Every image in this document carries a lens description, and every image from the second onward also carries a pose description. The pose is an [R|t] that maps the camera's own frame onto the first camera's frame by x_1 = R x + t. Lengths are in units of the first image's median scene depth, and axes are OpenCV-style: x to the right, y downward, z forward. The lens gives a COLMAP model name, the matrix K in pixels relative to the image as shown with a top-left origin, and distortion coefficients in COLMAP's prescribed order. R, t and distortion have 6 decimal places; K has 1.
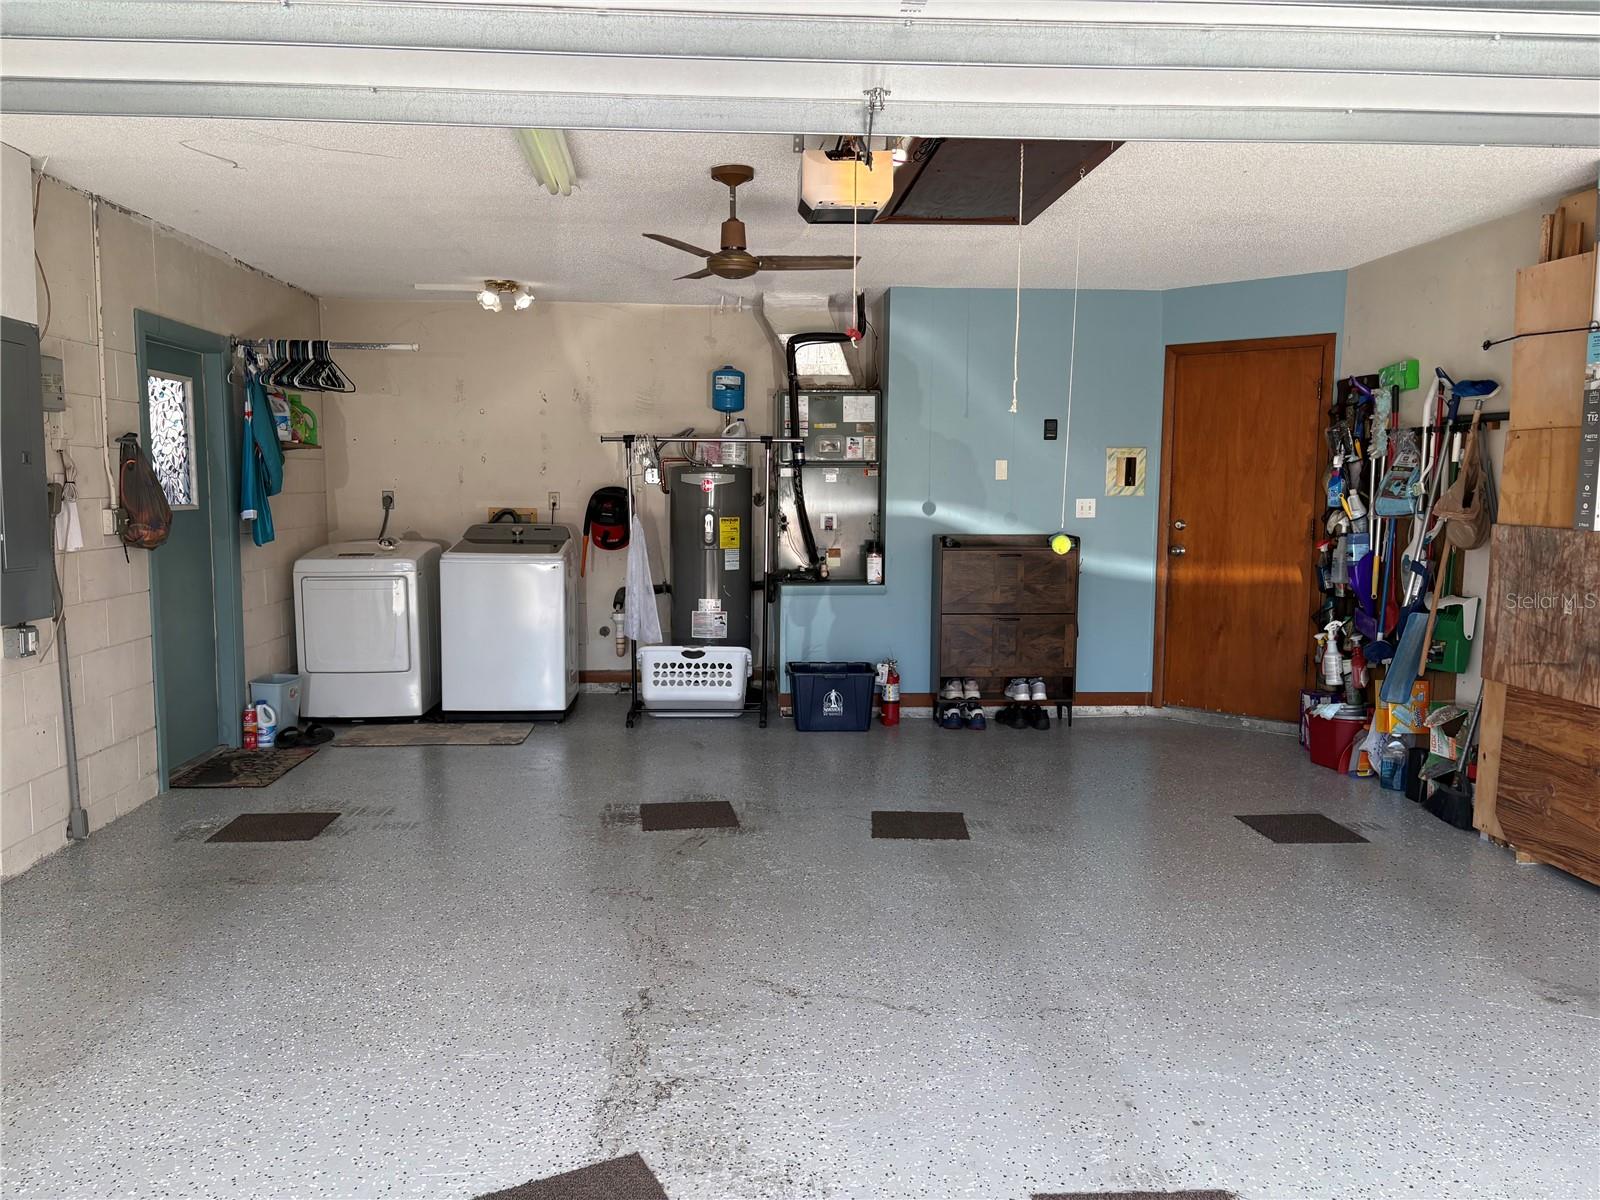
lens RADIAL K [[1202.2, 0, 797.9], [0, 1202.2, 612.6], [0, 0, 1]] dist [0.068061, -0.072833]
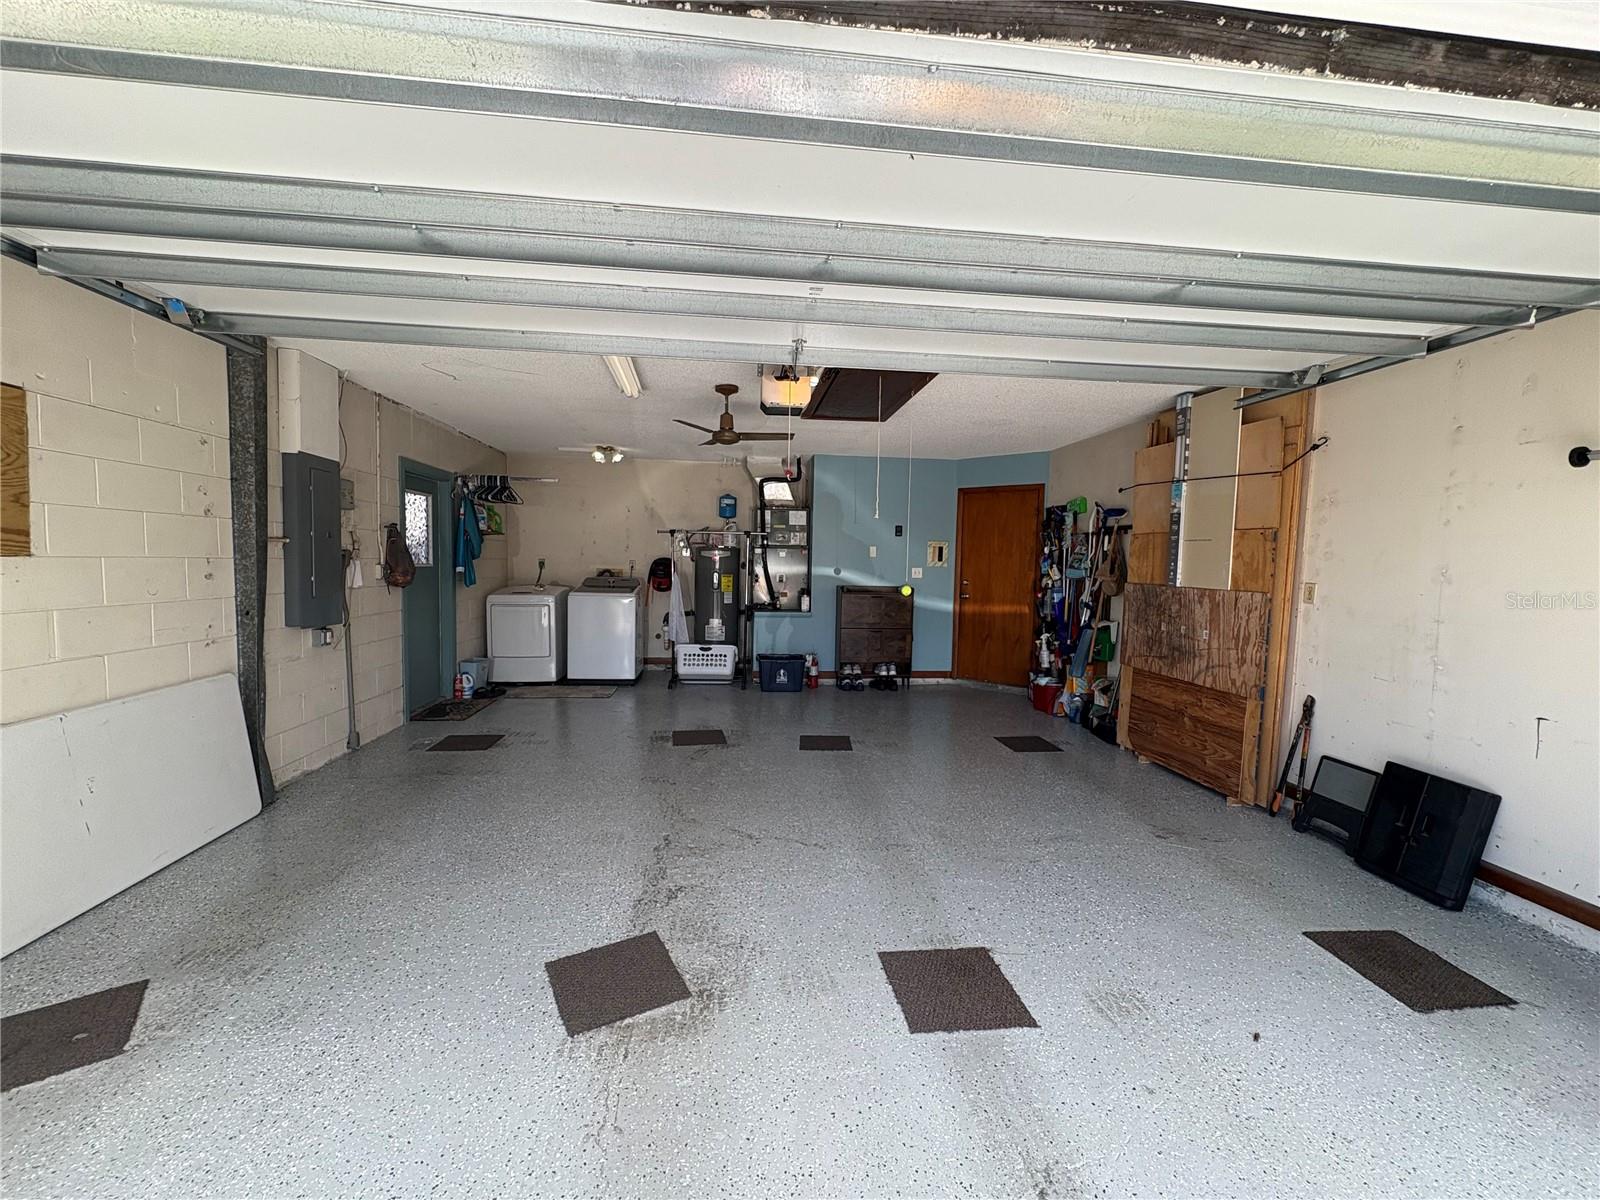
lens RADIAL K [[638.6, 0, 801.3], [0, 638.6, 601.5], [0, 0, 1]] dist [0.000711, 0.000108]
pose [[0.998725, 0.011885, 0.049058, 0.011205], [-0.009763, 0.999015, -0.043275, 0.003418], [-0.049524, 0.042741, 0.997858, 0.021534]]
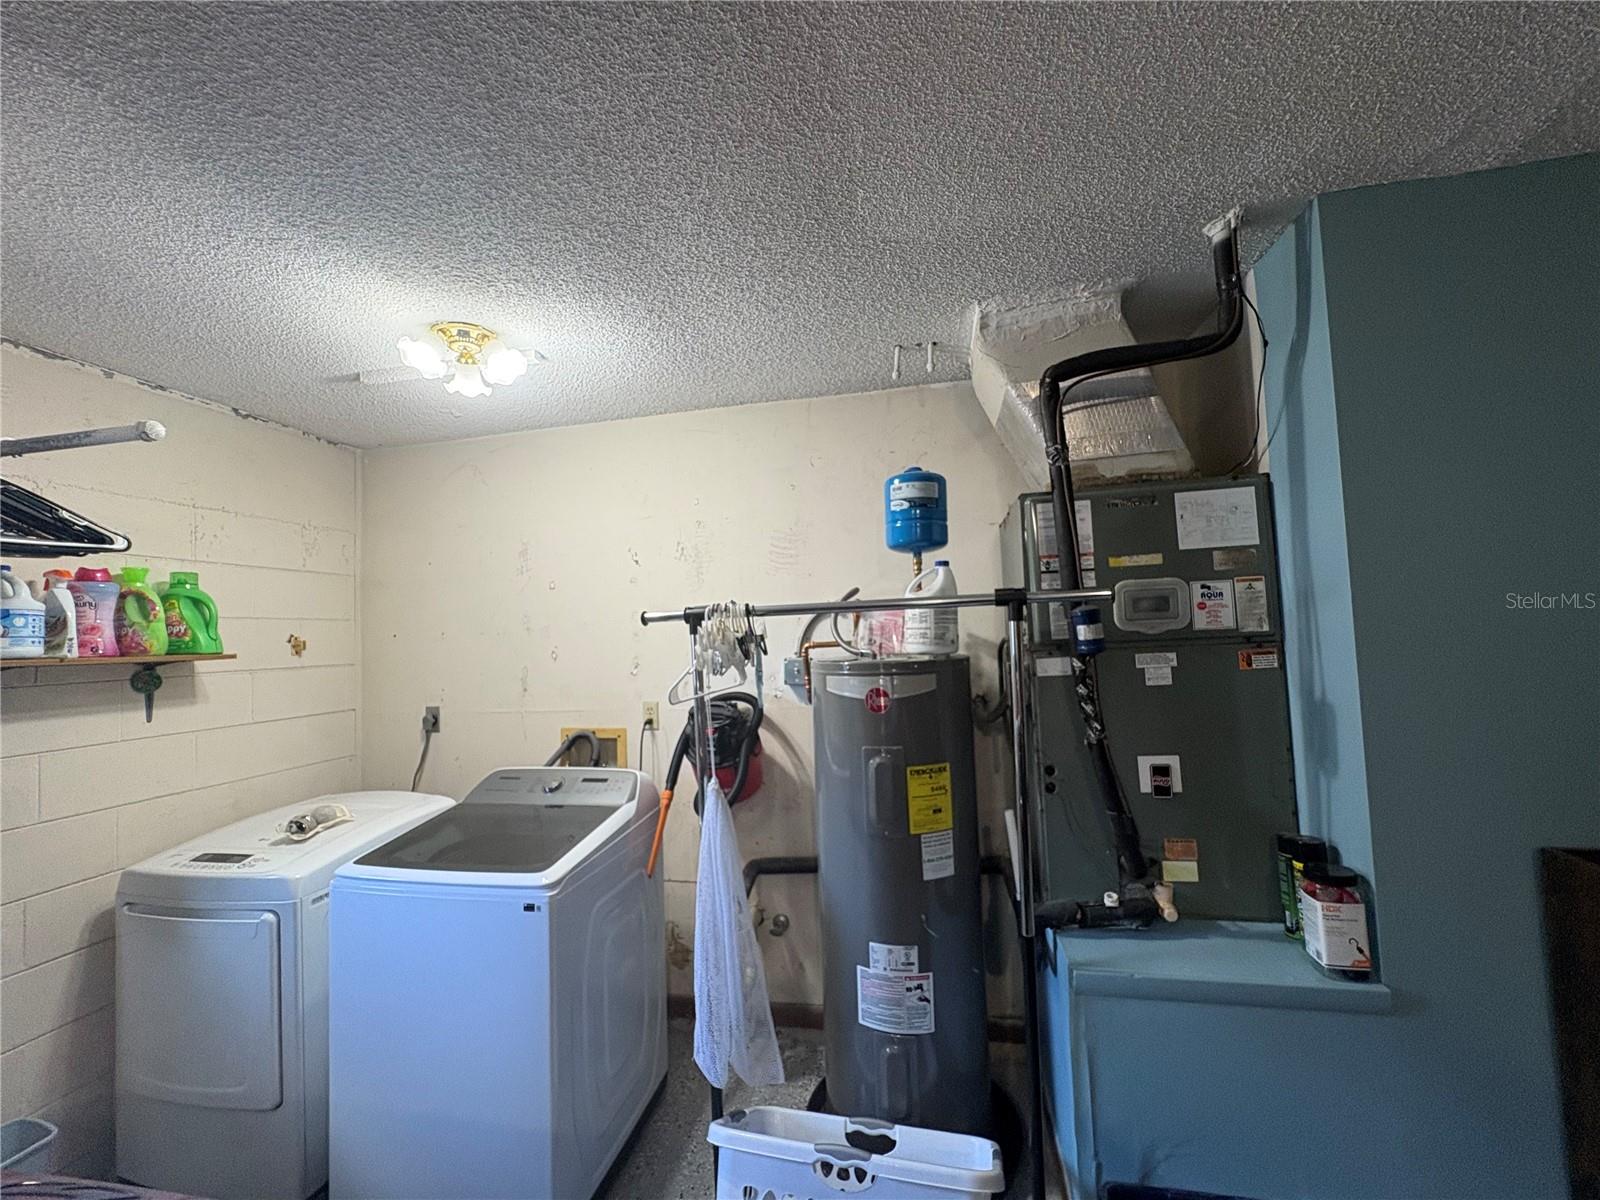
lens RADIAL K [[643.9, 0, 799.5], [0, 643.9, 604.2], [0, 0, 1]] dist [0.000293, 0.000026]
pose [[0.960568, -0.056795, -0.272181, -0.038931], [0.016344, 0.988756, -0.148640, -0.124171], [0.277563, 0.138331, 0.950696, 0.870212]]
